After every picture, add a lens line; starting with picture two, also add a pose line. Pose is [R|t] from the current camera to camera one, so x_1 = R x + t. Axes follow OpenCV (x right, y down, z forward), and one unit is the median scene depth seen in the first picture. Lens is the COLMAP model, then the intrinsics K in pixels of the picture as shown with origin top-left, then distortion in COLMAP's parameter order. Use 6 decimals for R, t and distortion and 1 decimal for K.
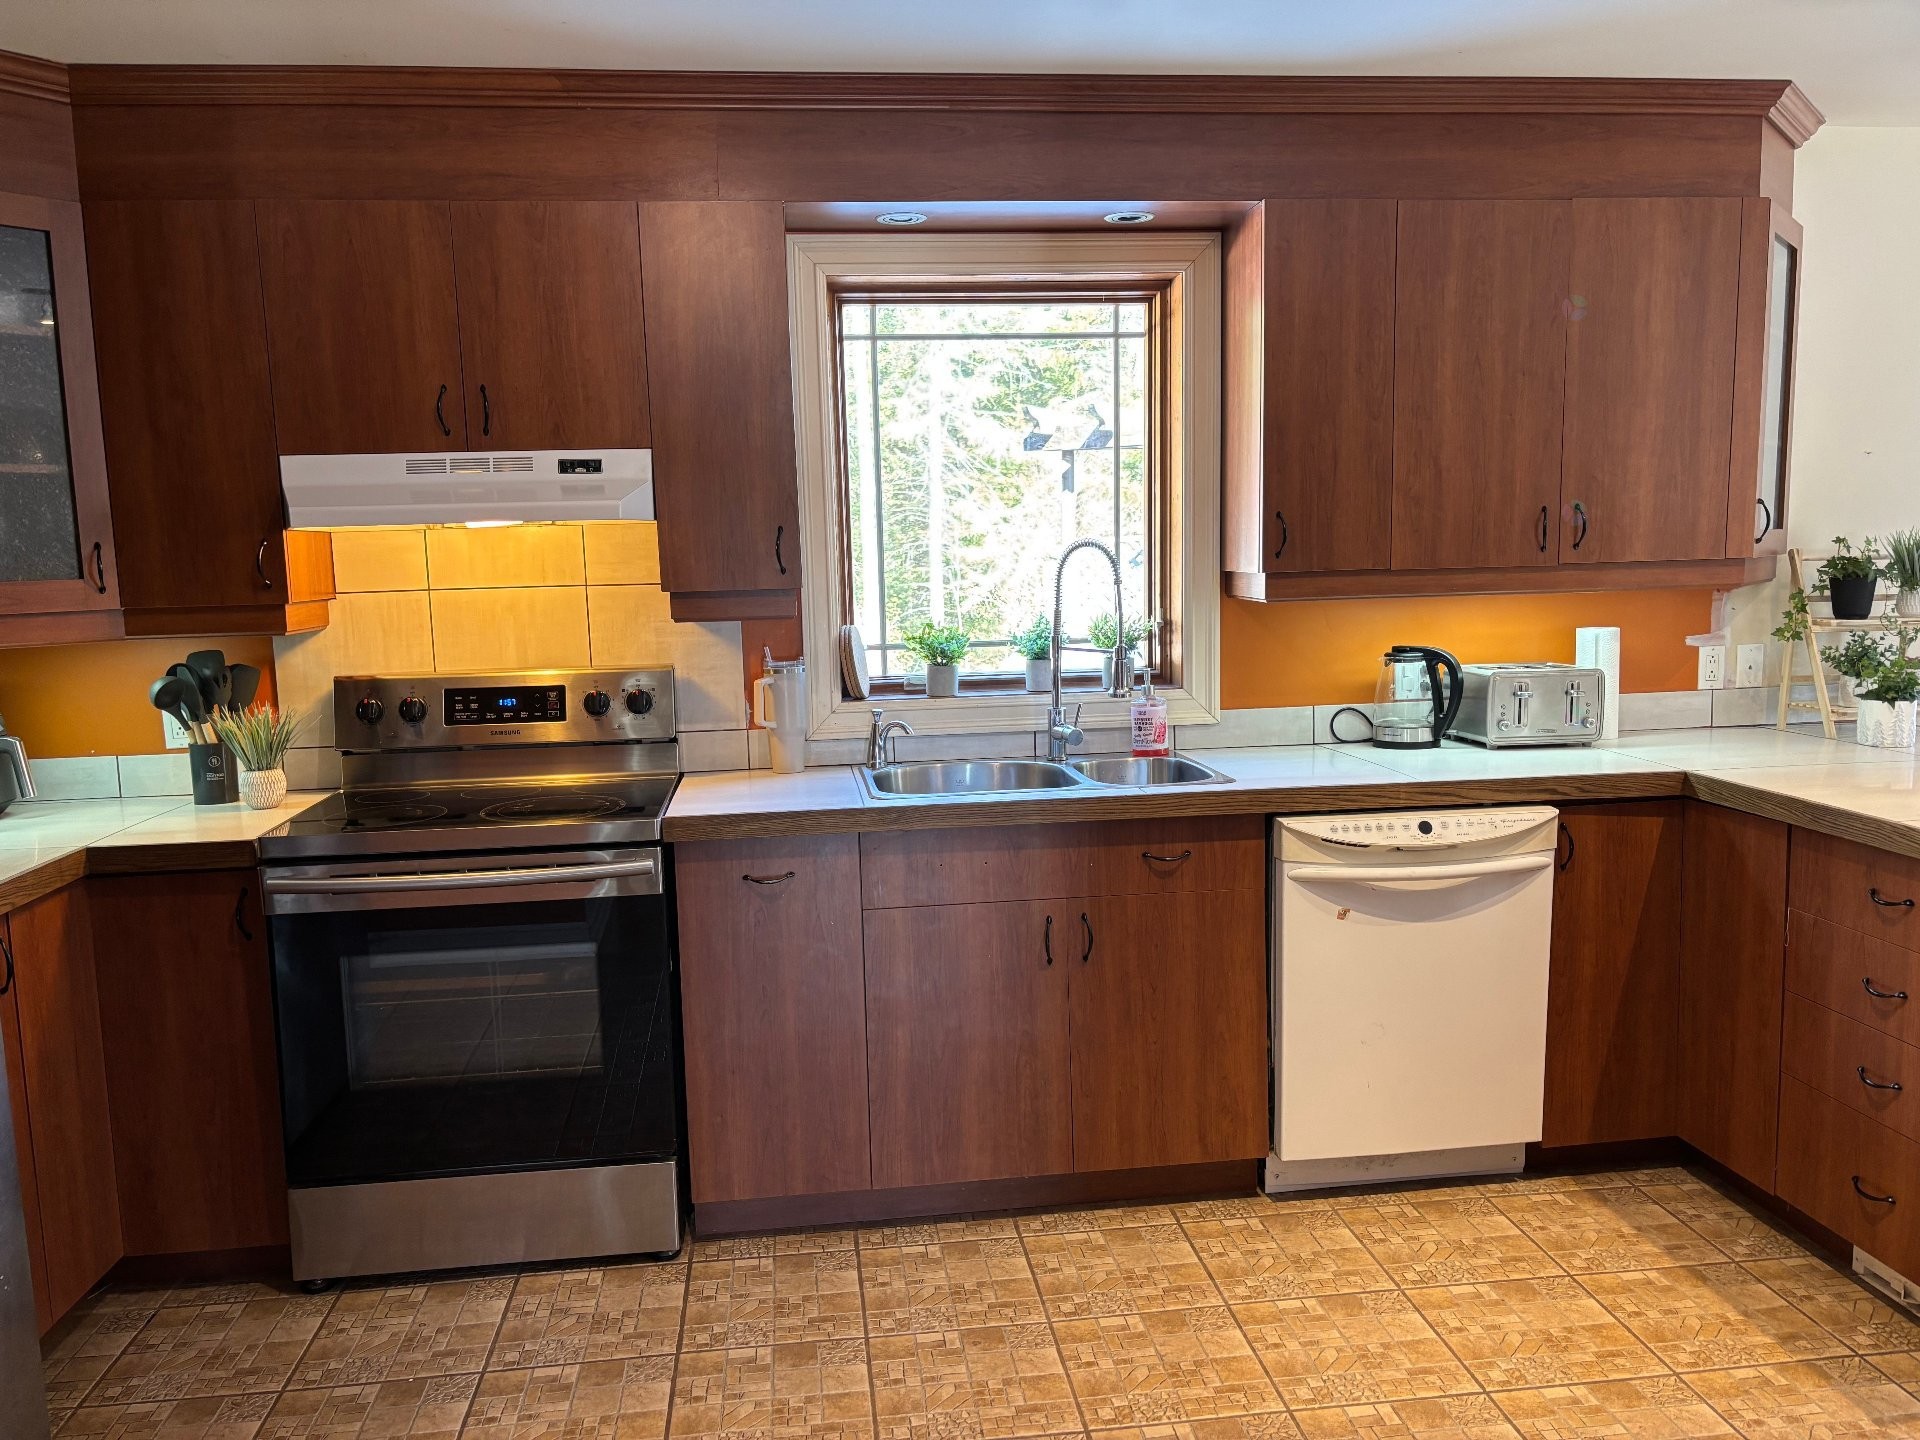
lens RADIAL K [[1405.1, 0, 943.1], [0, 1405.1, 730.6], [0, 0, 1]] dist [0.026491, -0.024306]
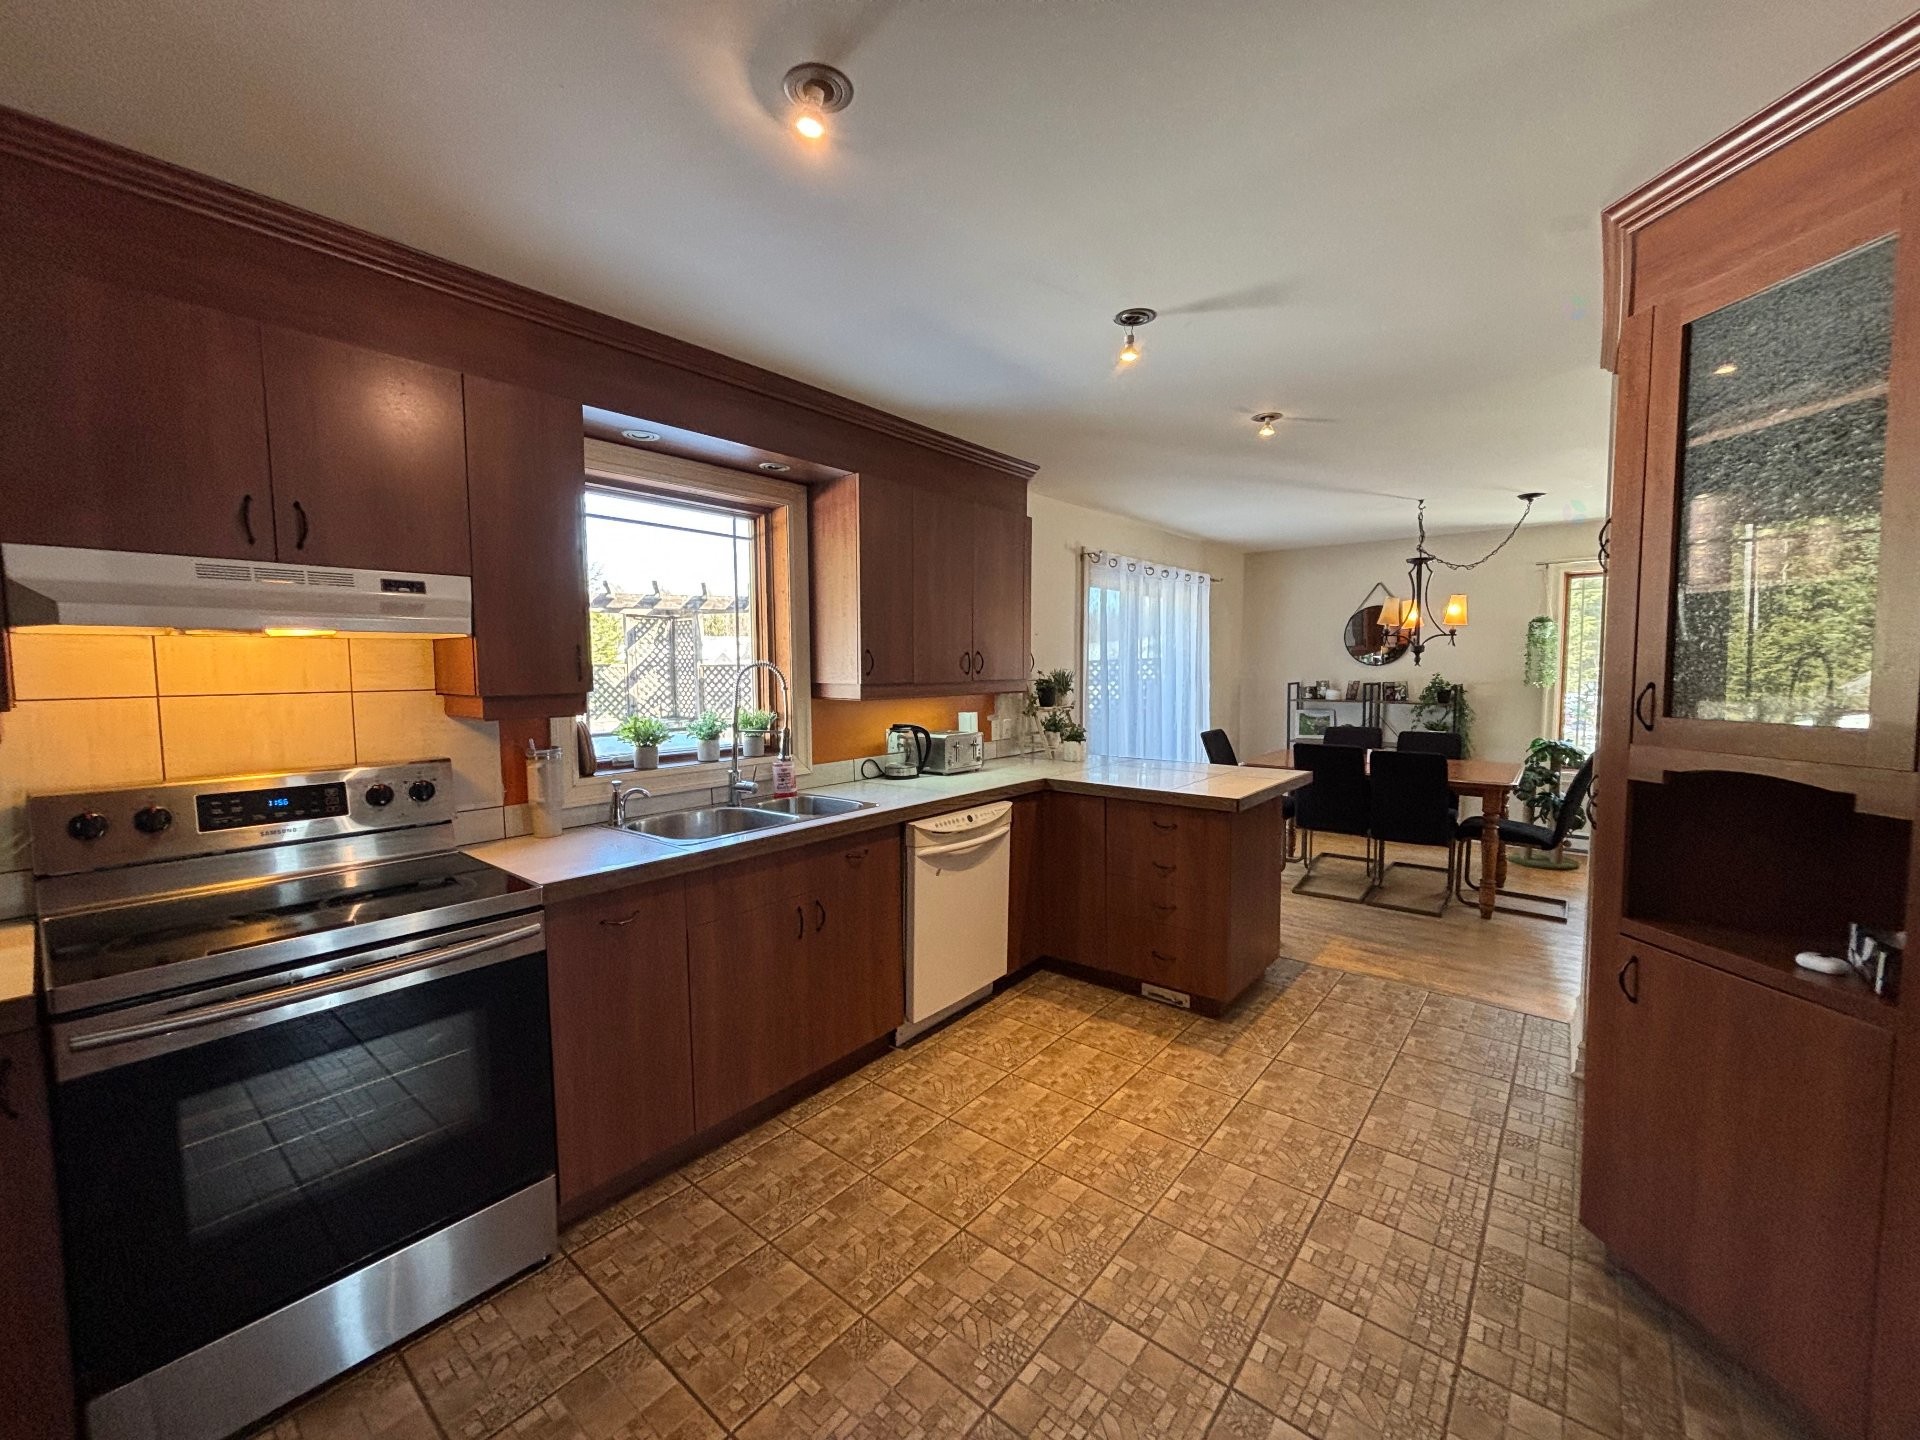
lens RADIAL K [[759.9, 0, 948.5], [0, 759.9, 716.0], [0, 0, 1]] dist [0.001435, -0.000198]
pose [[0.735639, -0.023435, 0.676968, -0.333826], [0.076312, 0.995906, -0.048449, -0.019119], [-0.673061, 0.087302, 0.734416, 0.250064]]
